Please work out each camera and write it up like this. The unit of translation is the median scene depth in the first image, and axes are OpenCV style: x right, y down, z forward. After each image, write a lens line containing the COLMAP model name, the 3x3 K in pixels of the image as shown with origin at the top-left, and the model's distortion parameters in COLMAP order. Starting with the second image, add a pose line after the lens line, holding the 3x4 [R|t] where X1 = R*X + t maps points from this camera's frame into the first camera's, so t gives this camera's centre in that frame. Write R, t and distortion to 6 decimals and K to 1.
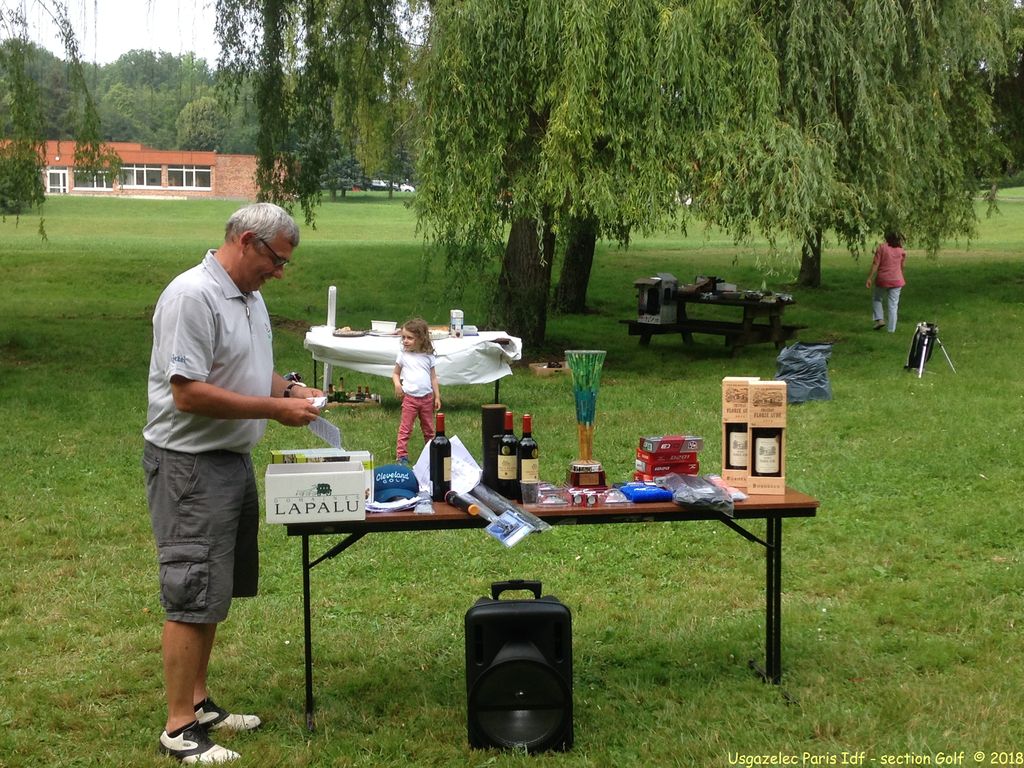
lens RADIAL K [[1545.5, 0, 512.0], [0, 1545.5, 384.0], [0, 0, 1]] dist [-0.090841, 0.168771]
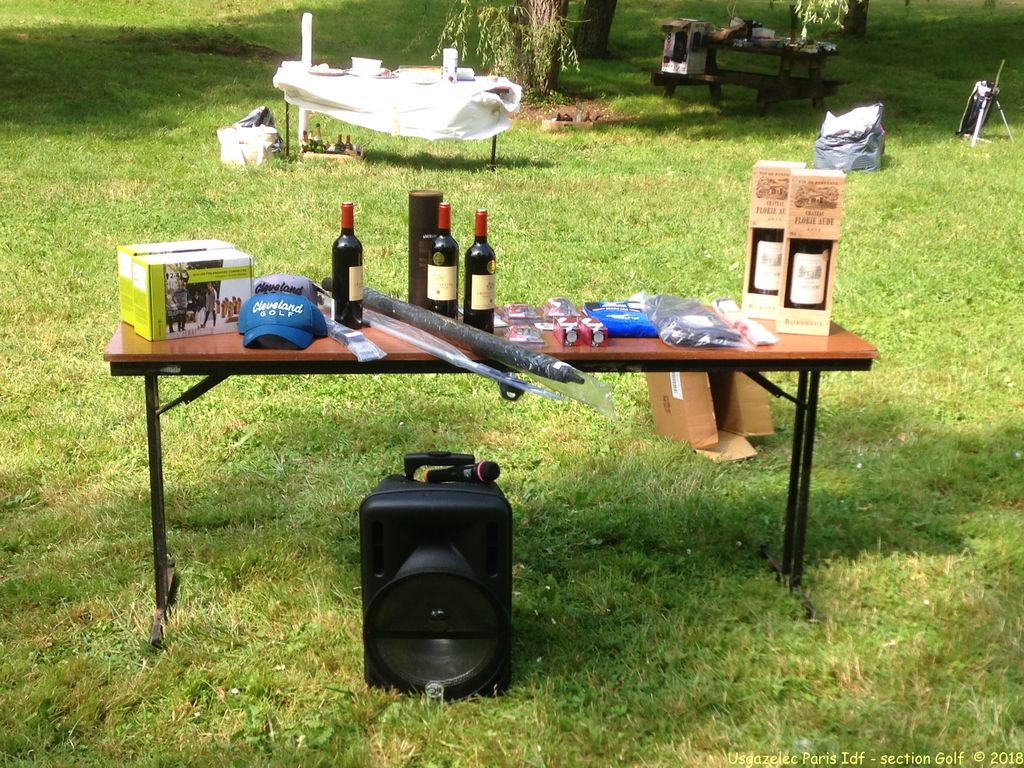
lens RADIAL K [[1497.8, 0, 517.3], [0, 1497.8, 497.2], [0, 0, 1]] dist [0.071230, -0.030411]
pose [[0.999179, 0.040325, -0.003848, 0.014015], [-0.038254, 0.970549, 0.237847, -0.005851], [0.013326, -0.237504, 0.971295, 0.110879]]
